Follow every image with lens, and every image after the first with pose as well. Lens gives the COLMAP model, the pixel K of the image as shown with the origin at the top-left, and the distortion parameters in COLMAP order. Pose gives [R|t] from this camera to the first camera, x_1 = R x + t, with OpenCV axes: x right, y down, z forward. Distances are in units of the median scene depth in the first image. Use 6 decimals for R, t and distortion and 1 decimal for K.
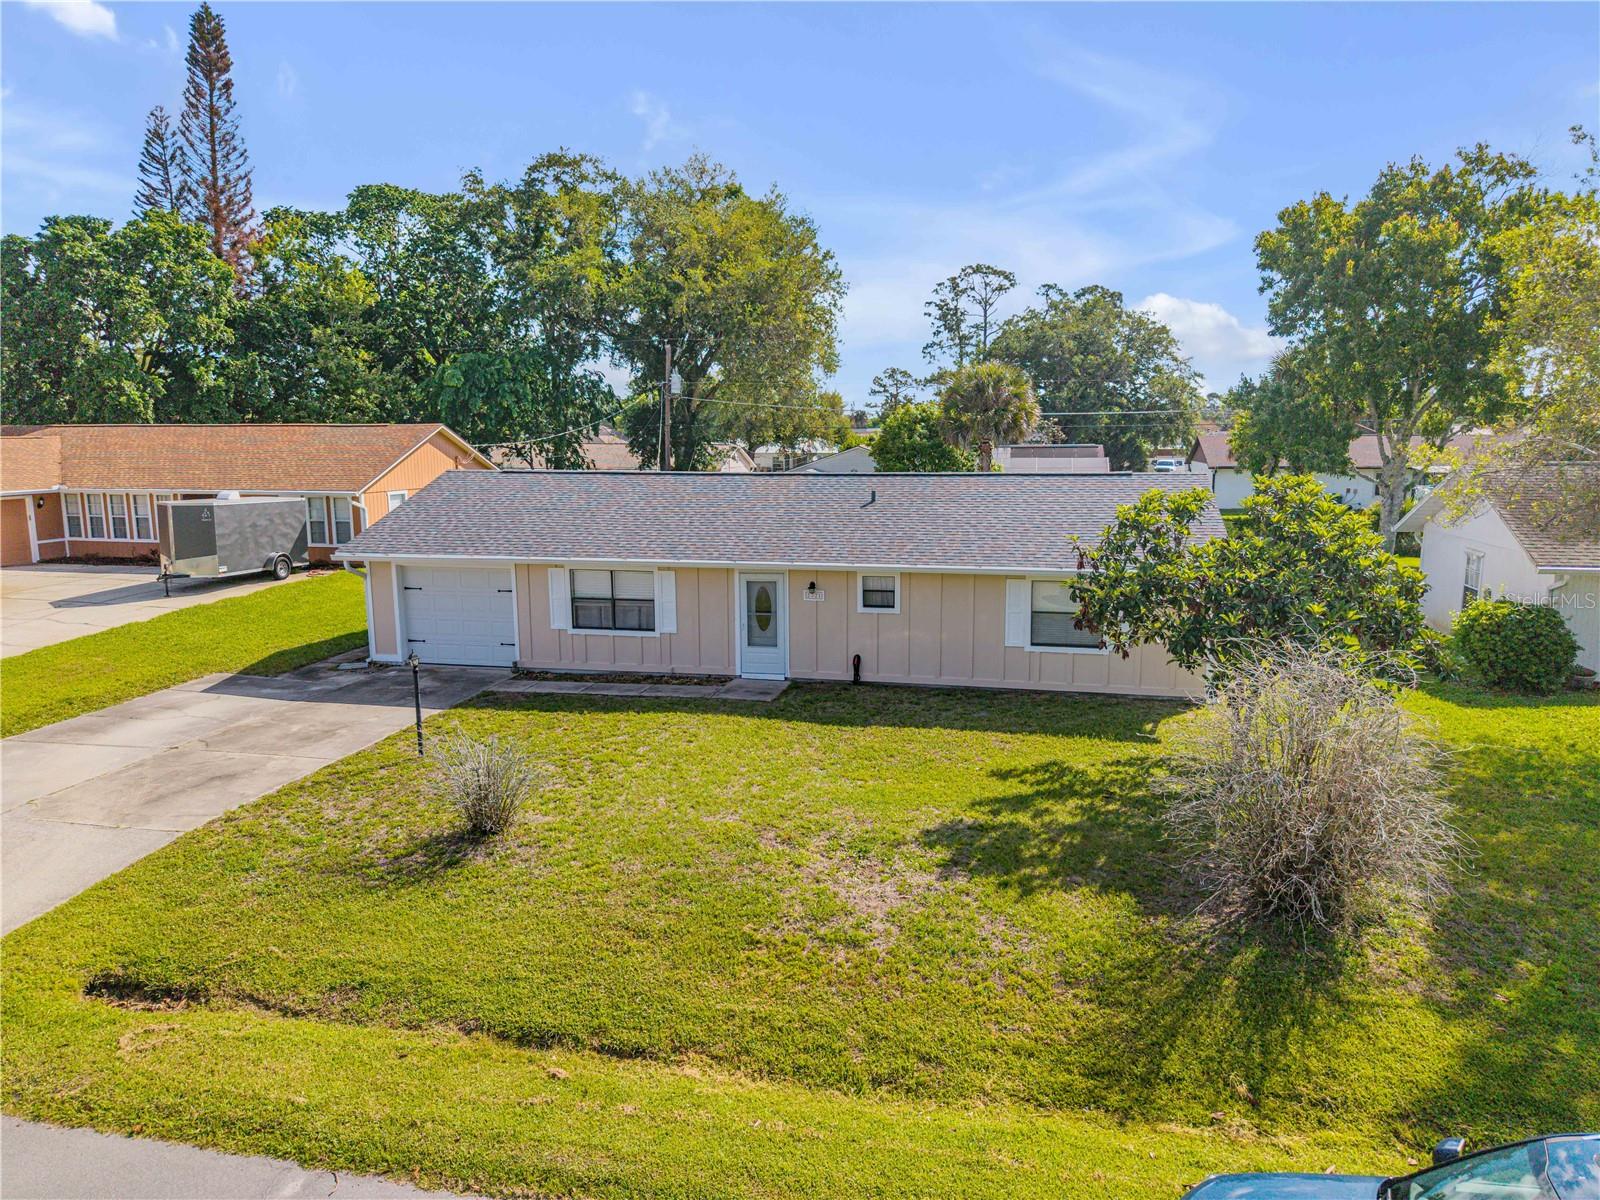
lens RADIAL K [[1076.3, 0, 800.0], [0, 1076.3, 600.0], [0, 0, 1]] dist [0.007892, -0.004556]
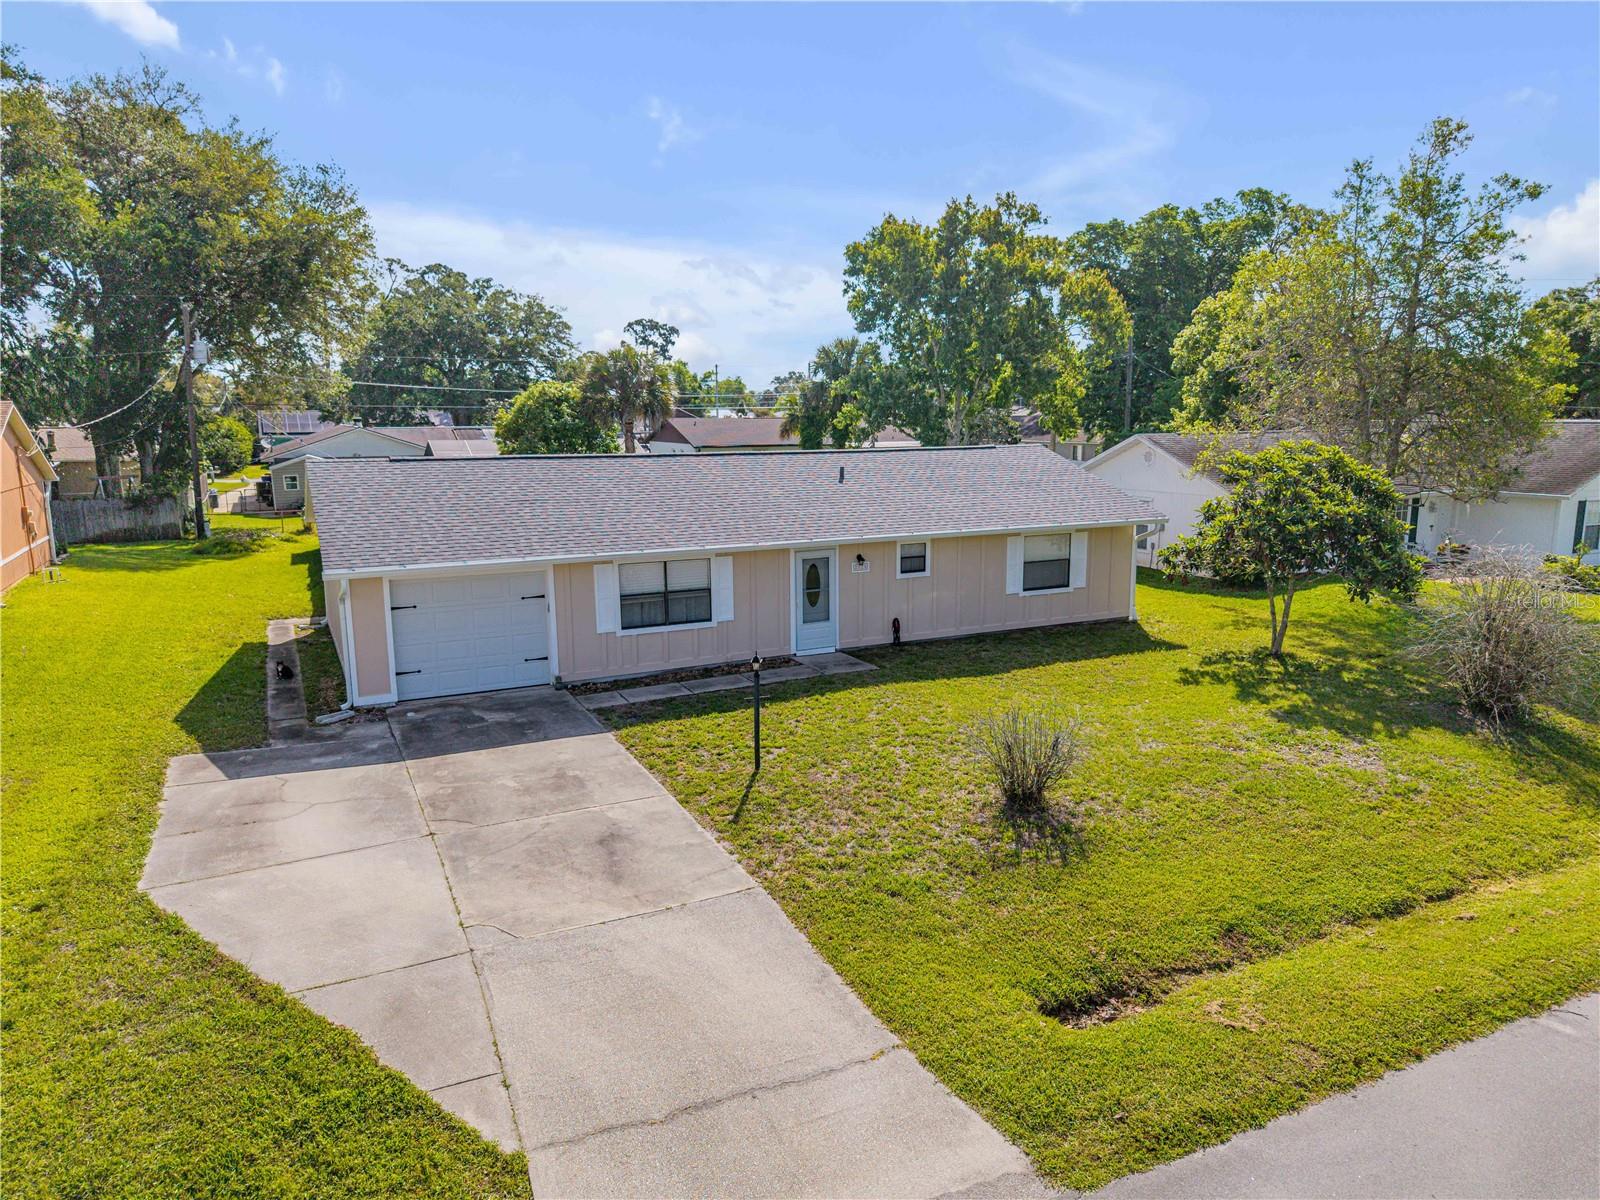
lens RADIAL K [[1076.3, 0, 800.0], [0, 1076.3, 600.0], [0, 0, 1]] dist [0.007892, -0.004556]
pose [[0.779211, -0.107846, 0.617413, -0.687882], [0.098346, 0.993921, 0.049494, -0.030002], [-0.618997, 0.022154, 0.785080, 0.210797]]
